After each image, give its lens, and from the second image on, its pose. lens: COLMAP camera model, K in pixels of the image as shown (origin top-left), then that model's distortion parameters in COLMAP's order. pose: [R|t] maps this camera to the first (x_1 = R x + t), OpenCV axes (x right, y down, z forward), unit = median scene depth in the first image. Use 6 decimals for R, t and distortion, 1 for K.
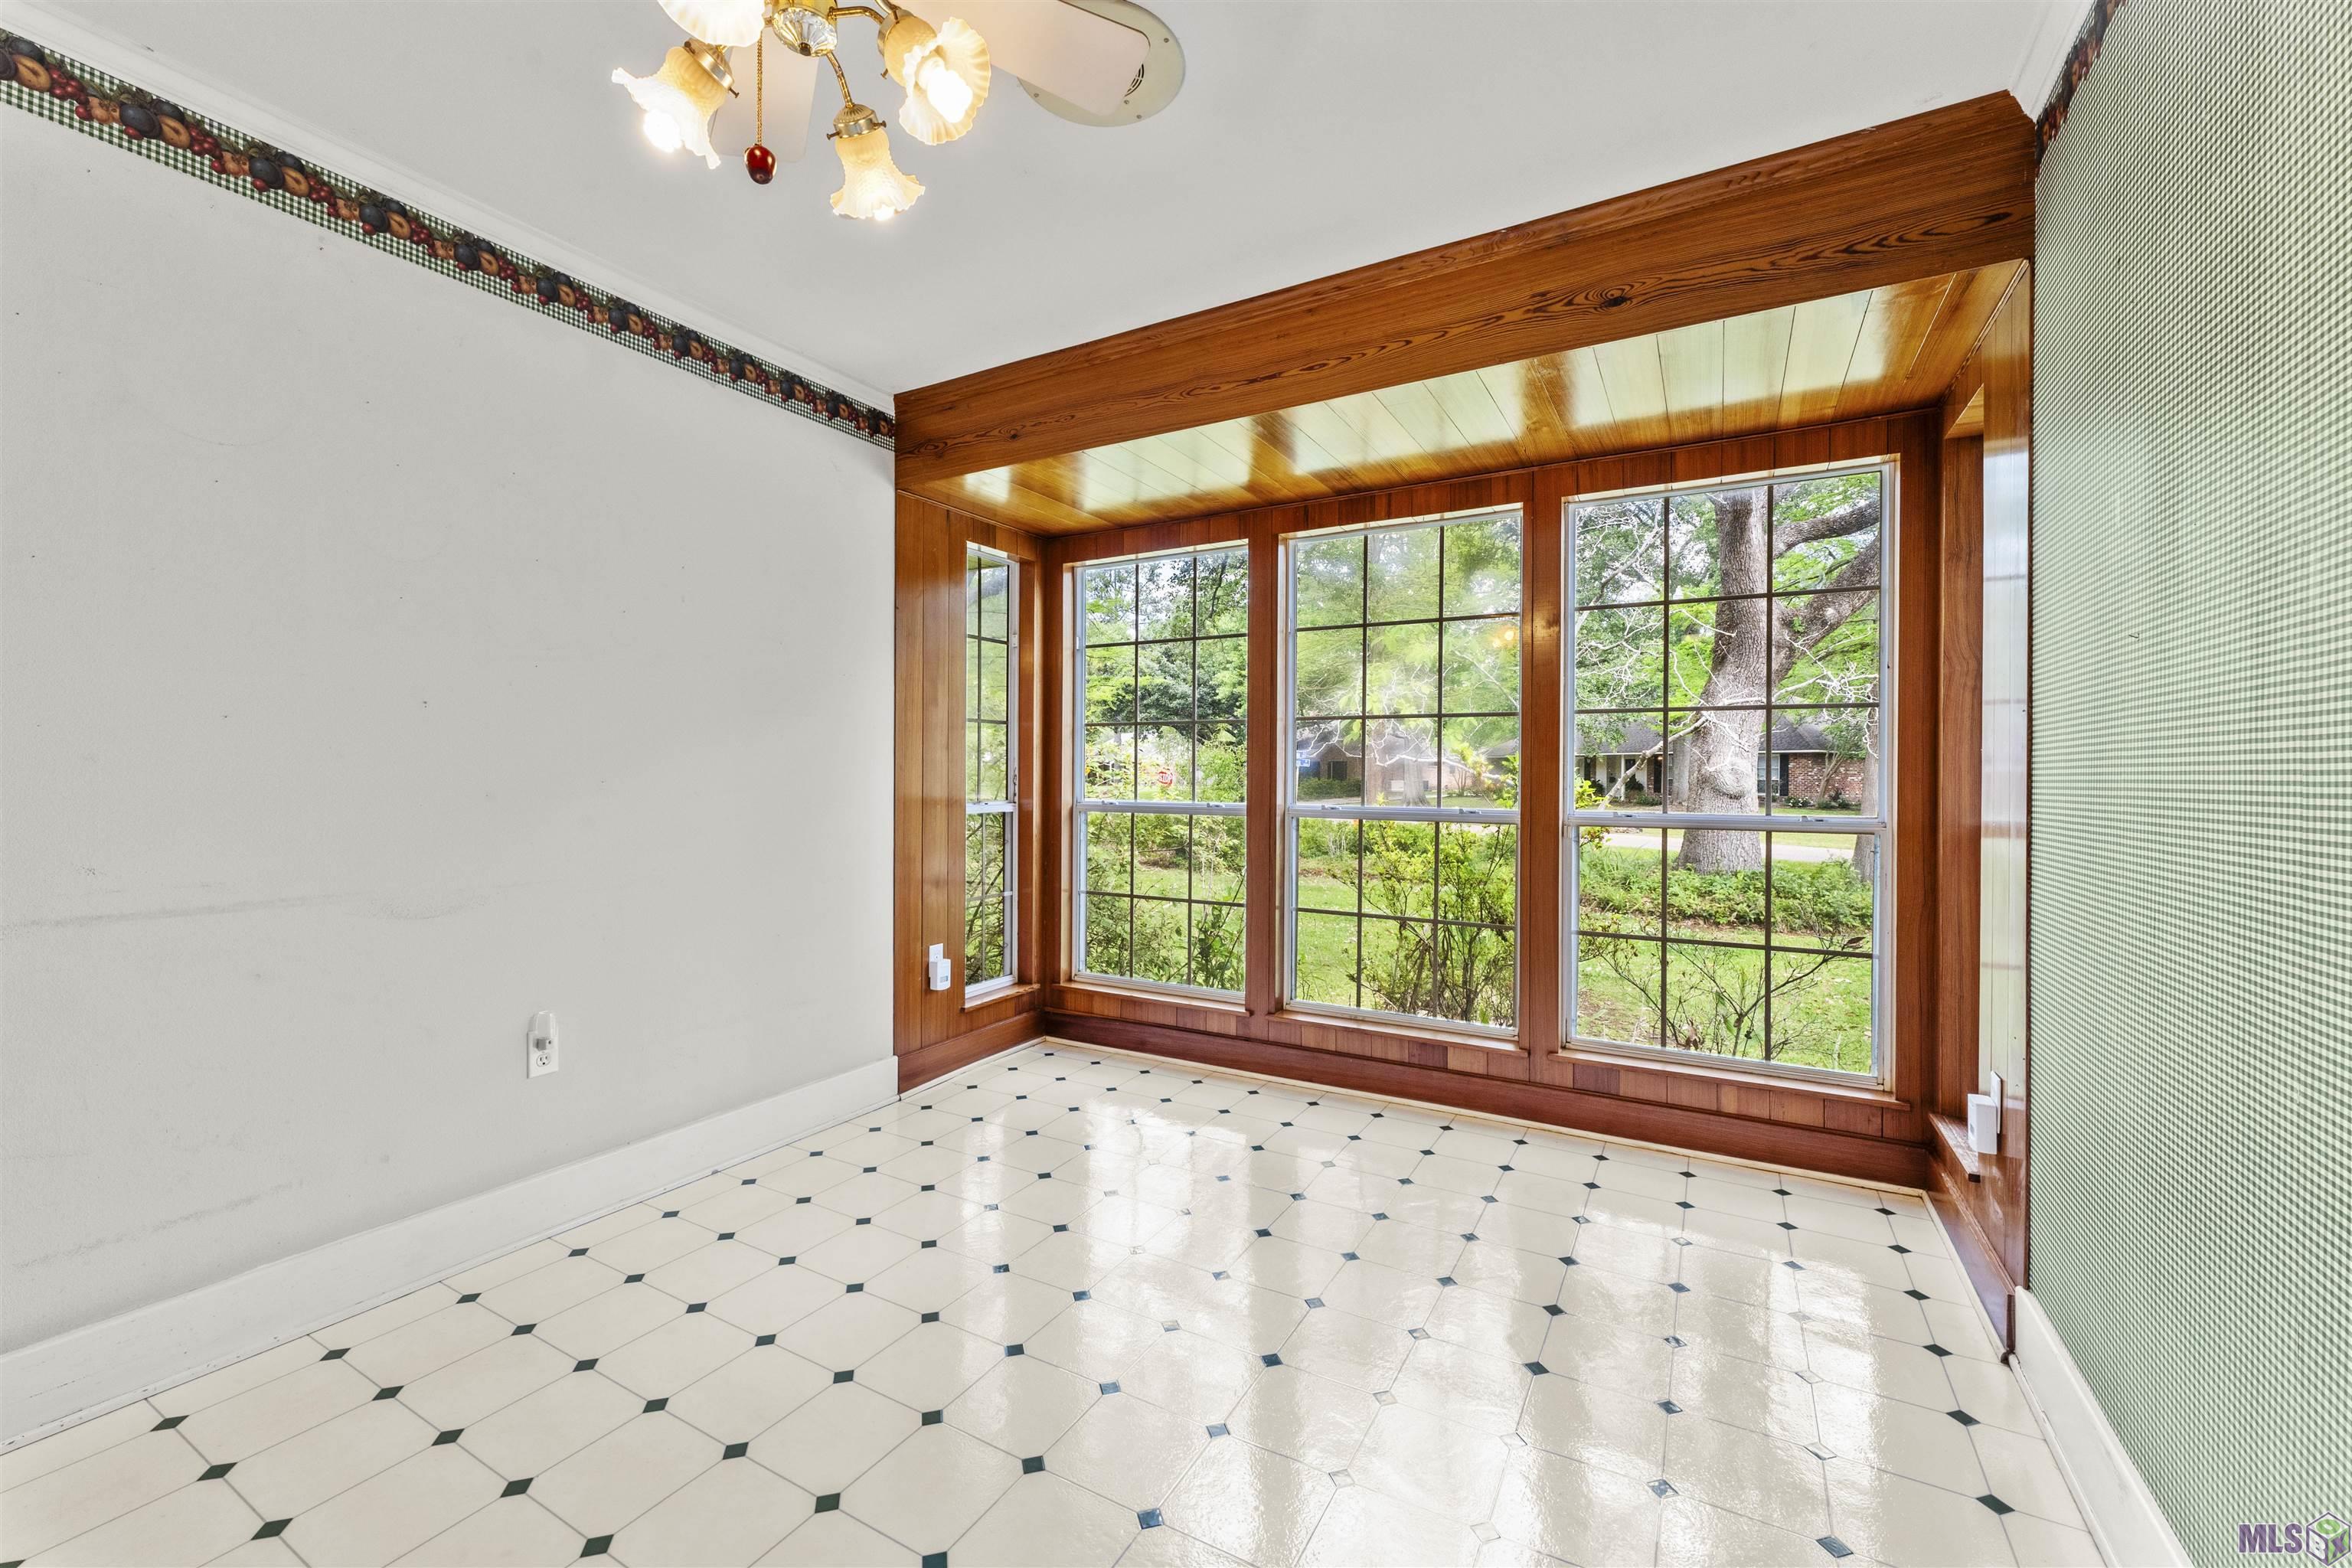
lens RADIAL K [[941.8, 0, 1176.0], [0, 941.8, 784.0], [0, 0, 1]] dist [-0.001189, -0.000253]
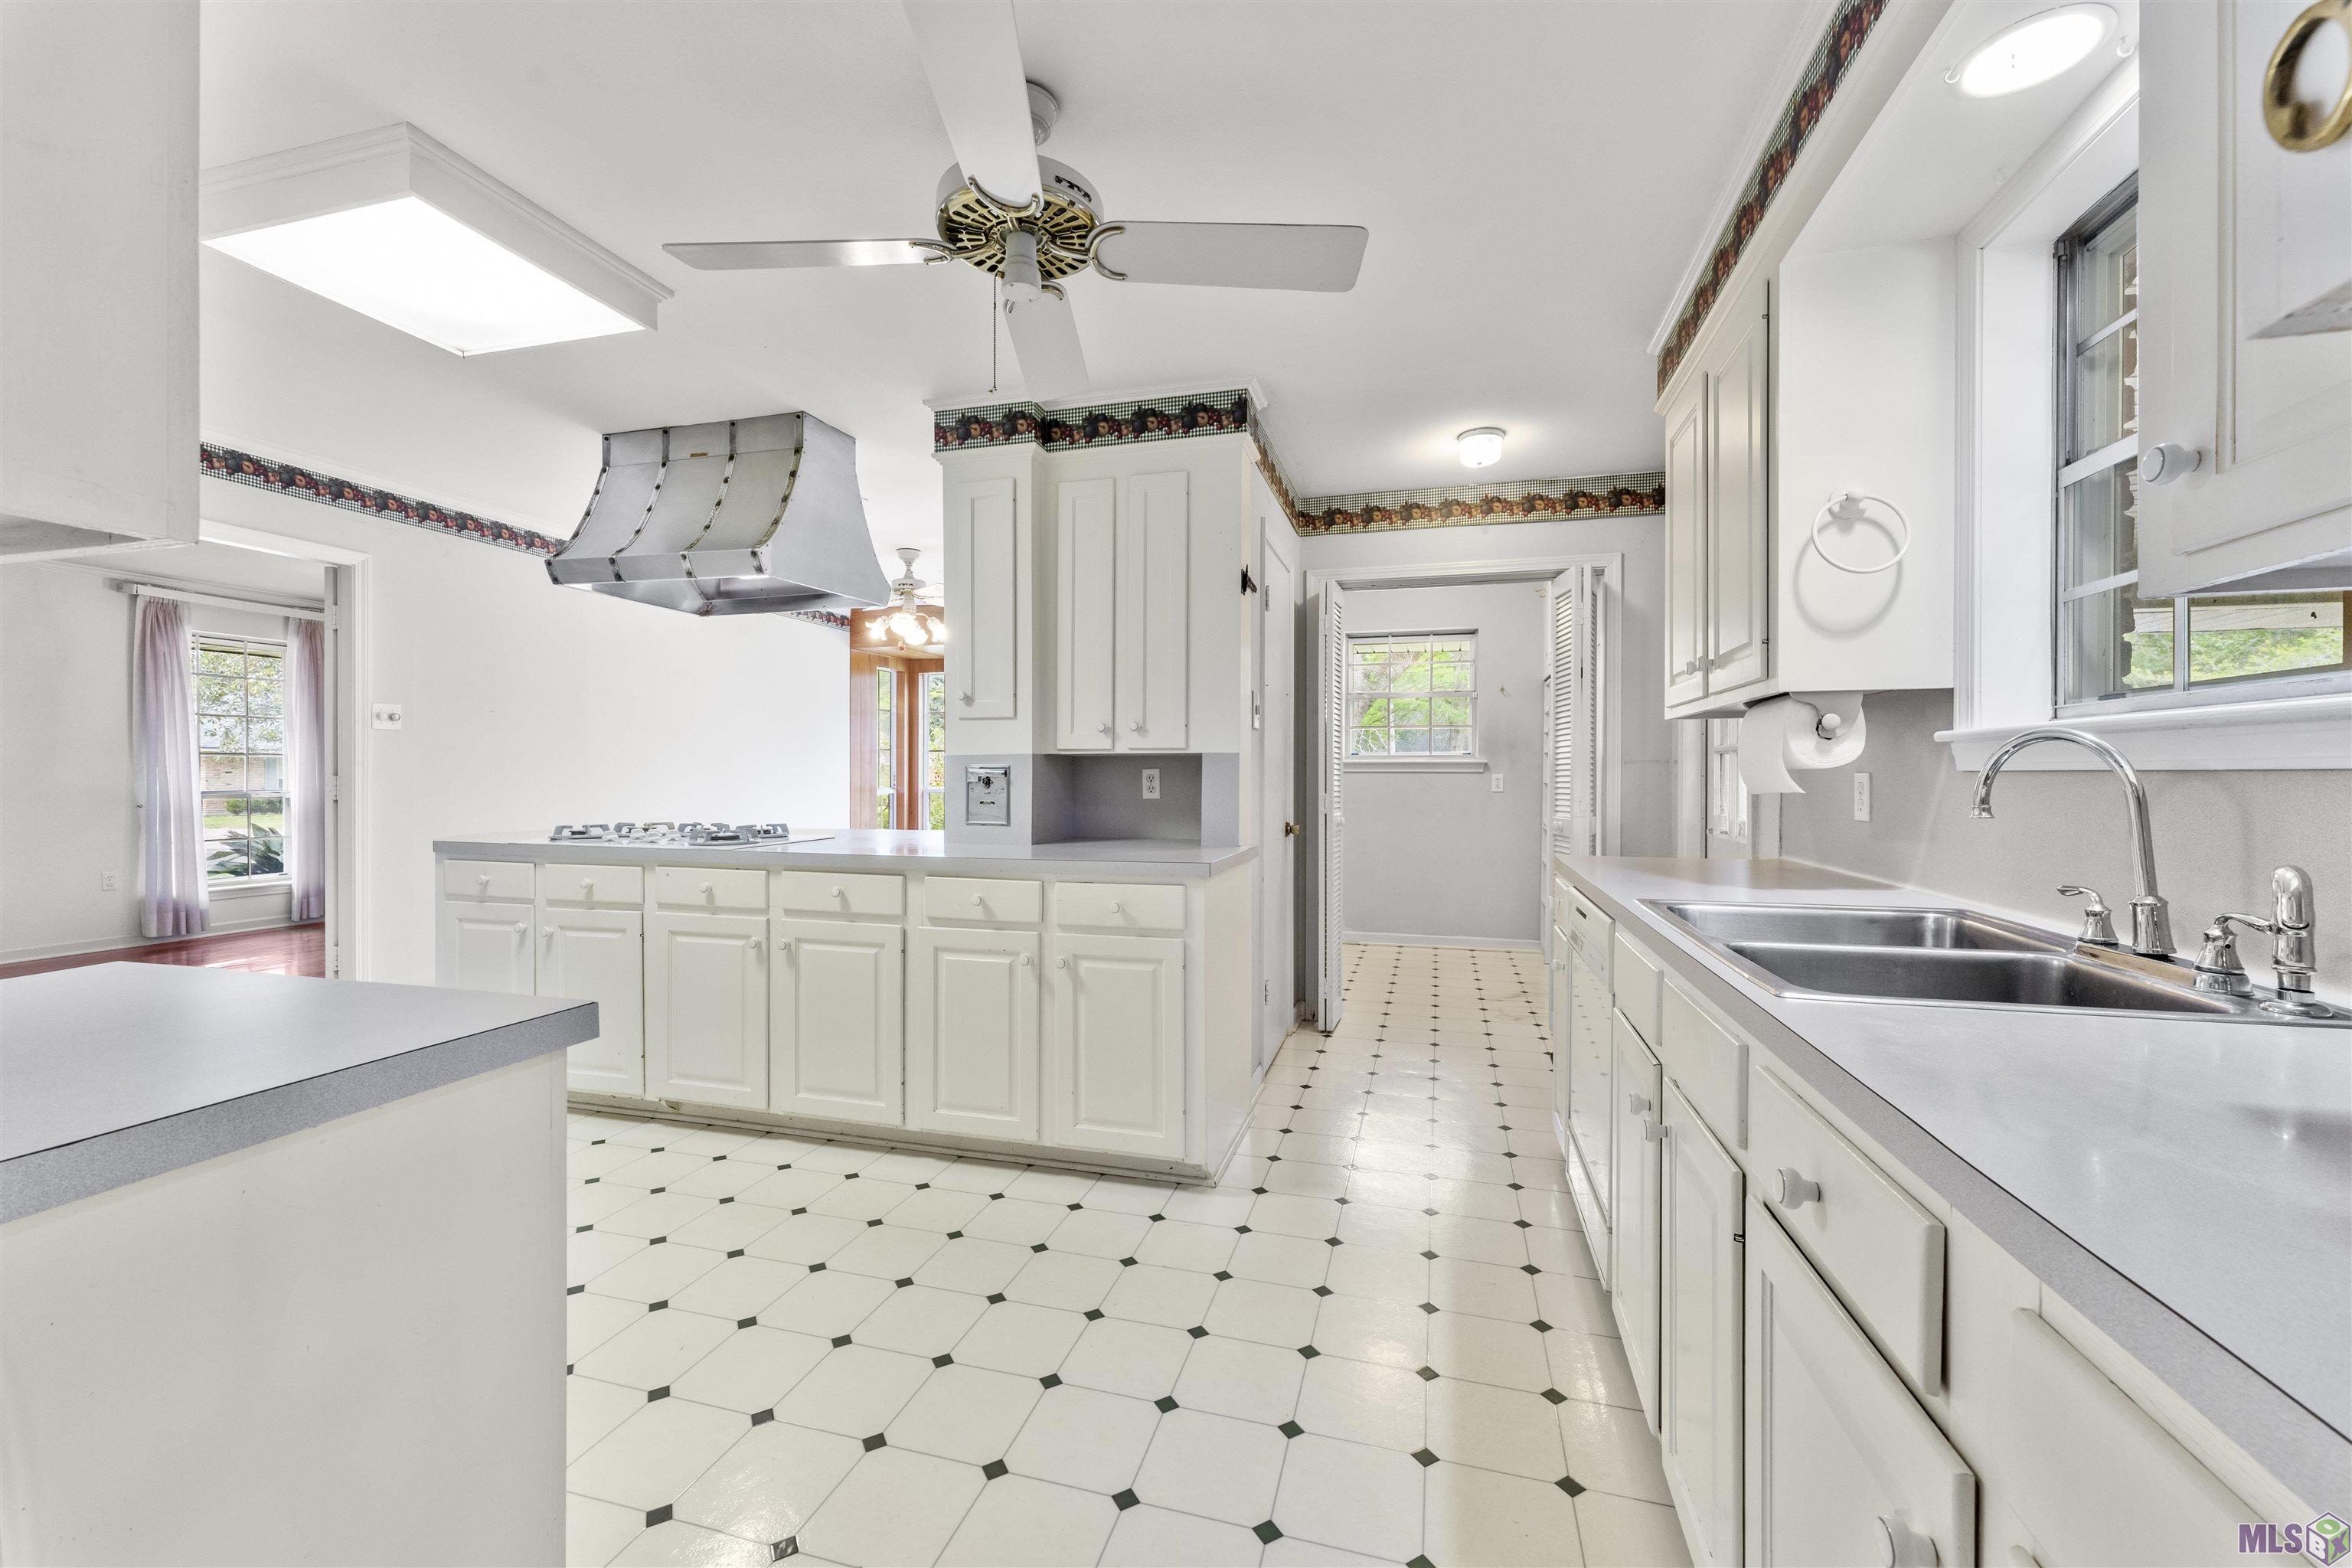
lens RADIAL K [[941.8, 0, 1176.0], [0, 941.8, 784.0], [0, 0, 1]] dist [-0.001189, -0.000253]
pose [[0.970060, -0.005498, 0.242804, -0.081124], [0.004973, 0.999984, 0.002772, 0.007024], [-0.242815, -0.001482, 0.970071, -1.222637]]
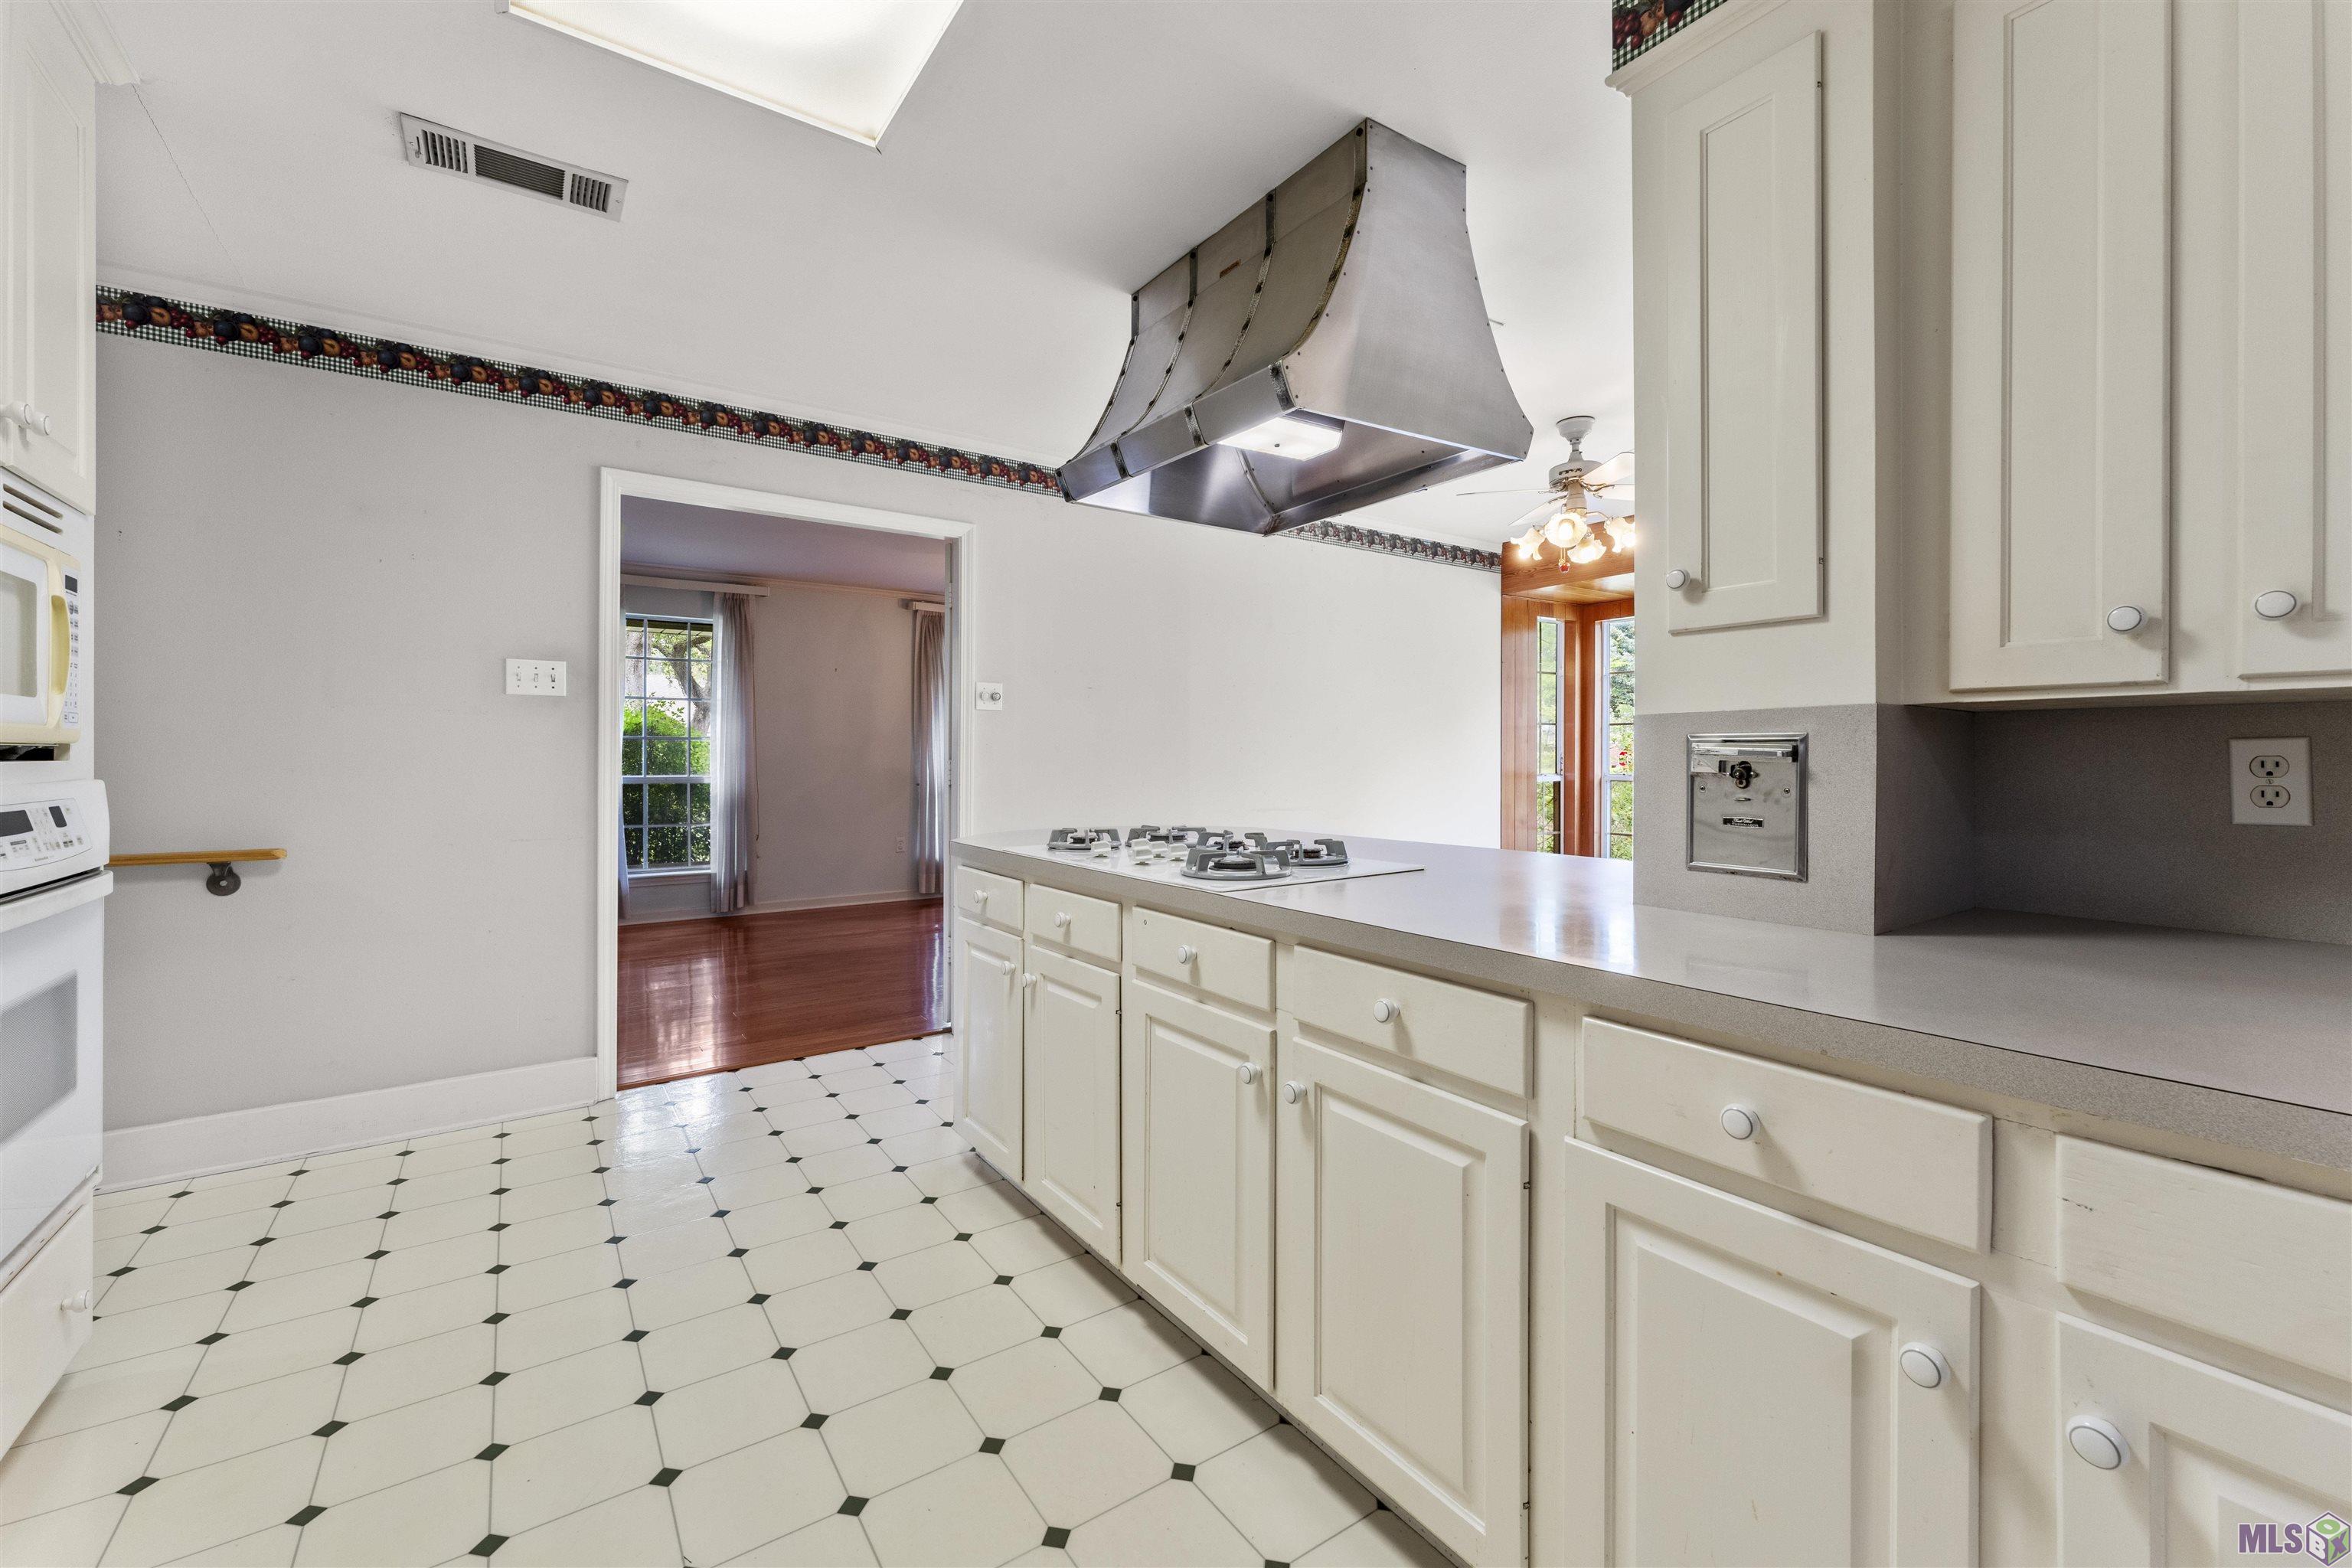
lens RADIAL K [[957.3, 0, 1173.4], [0, 957.3, 759.8], [0, 0, 1]] dist [-0.000231, -0.000047]
pose [[0.904050, -0.004506, -0.427403, -0.080705], [0.001818, 0.999976, -0.006698, 0.003251], [0.427423, 0.005278, 0.904037, -0.772290]]
